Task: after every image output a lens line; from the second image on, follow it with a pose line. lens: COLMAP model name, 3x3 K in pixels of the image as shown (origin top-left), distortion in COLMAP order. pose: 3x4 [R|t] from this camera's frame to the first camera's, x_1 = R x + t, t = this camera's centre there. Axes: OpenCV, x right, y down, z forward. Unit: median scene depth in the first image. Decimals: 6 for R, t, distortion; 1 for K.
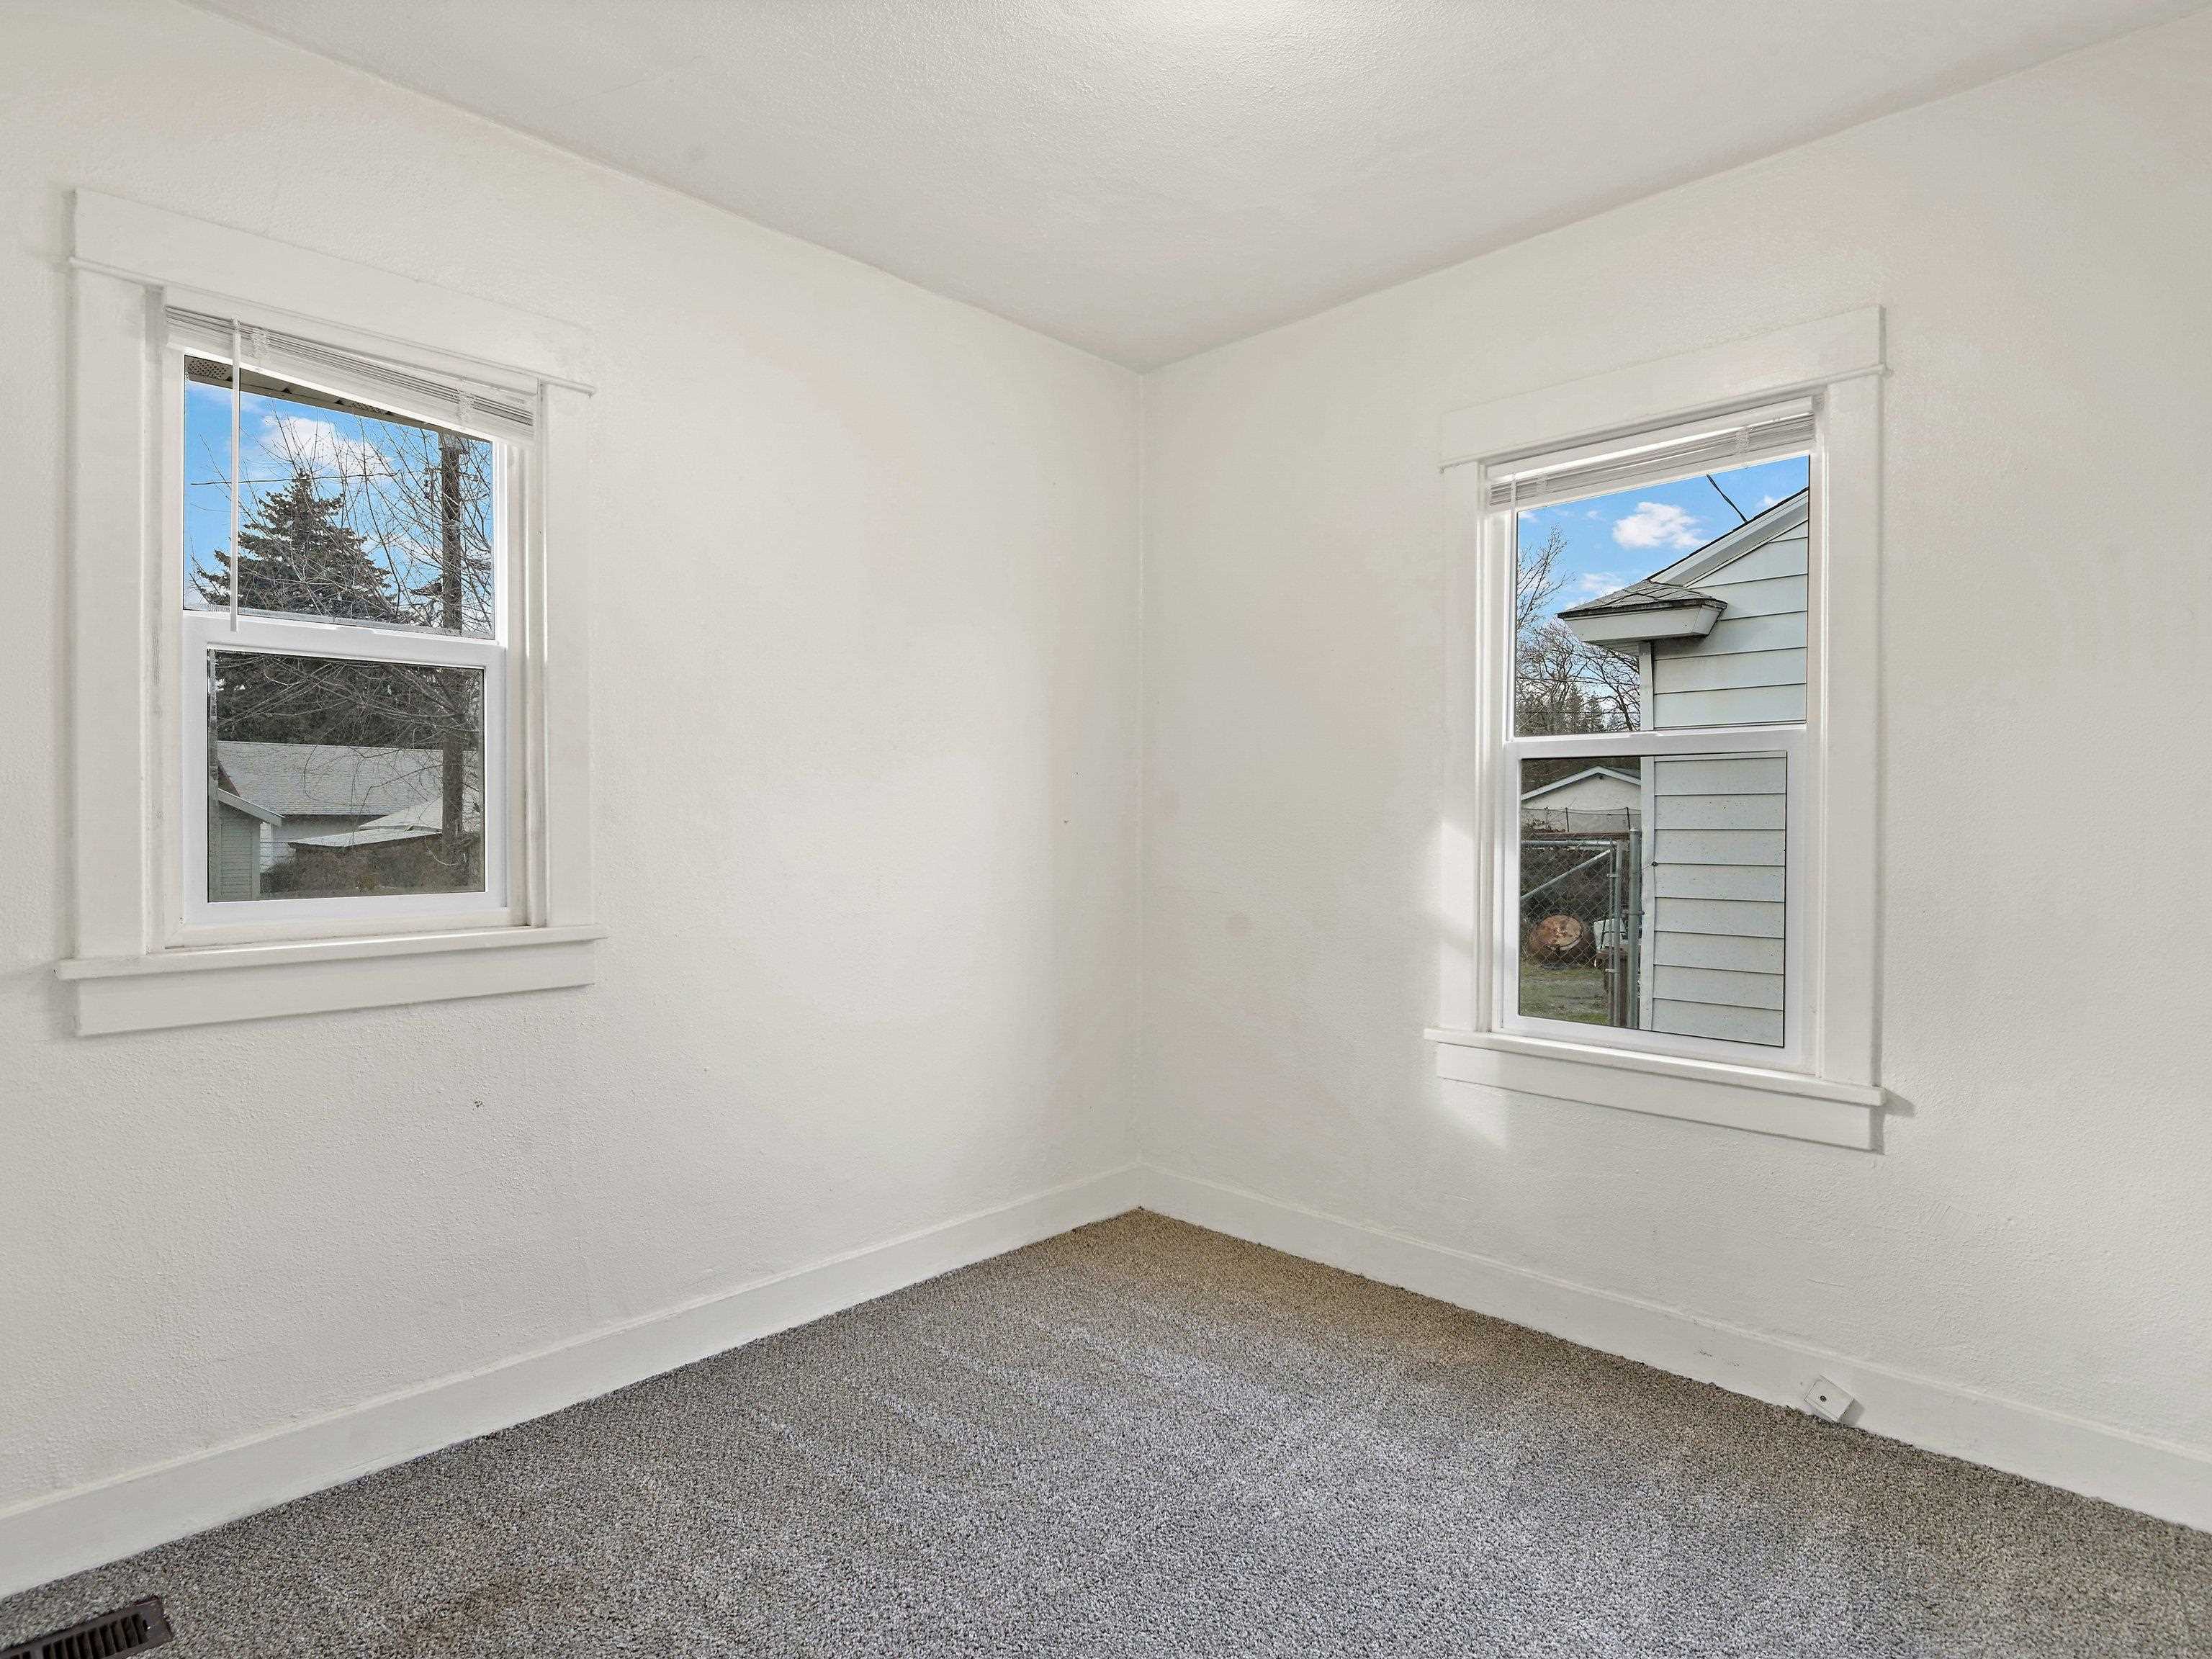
lens RADIAL K [[1179.4, 0, 1109.9], [0, 1179.4, 866.3], [0, 0, 1]] dist [-0.059241, -0.000410]
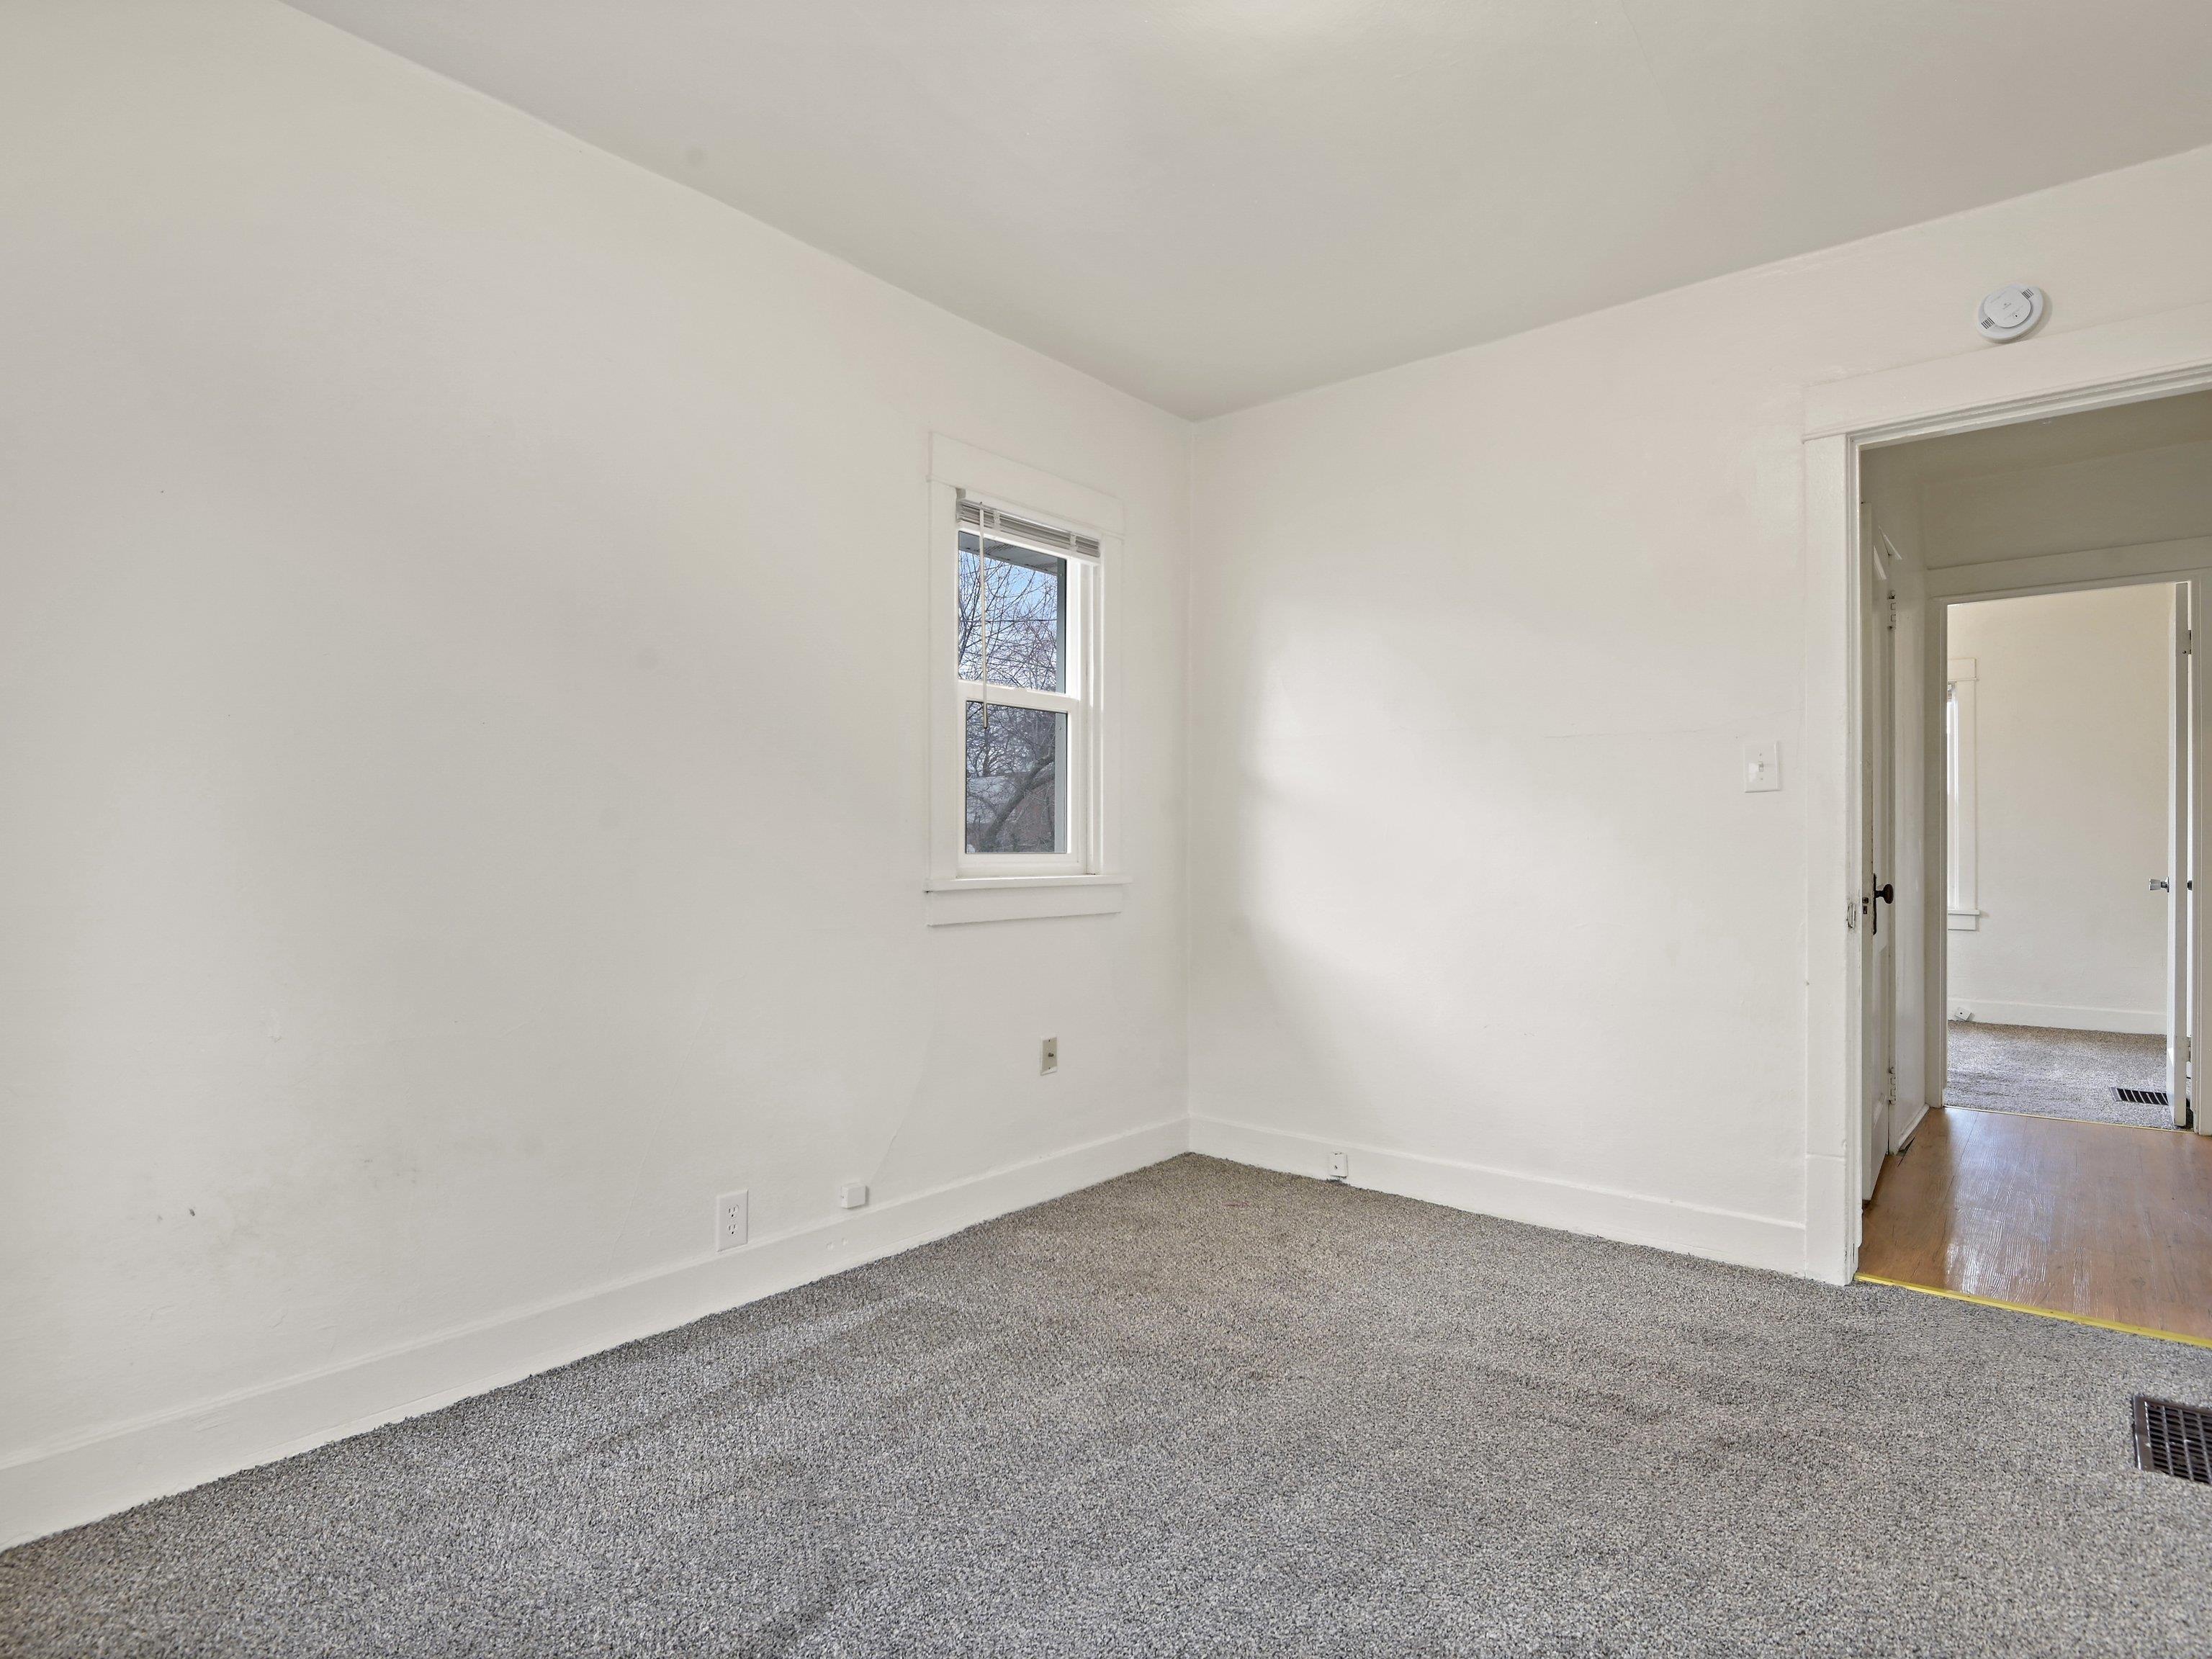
lens RADIAL K [[1170.8, 0, 1095.8], [0, 1170.8, 825.3], [0, 0, 1]] dist [-0.021012, -0.001674]
pose [[0.998520, 0.020434, 0.050404, -0.575260], [-0.019146, 0.999481, -0.025889, 0.027094], [-0.050907, 0.024886, 0.998393, -0.617375]]
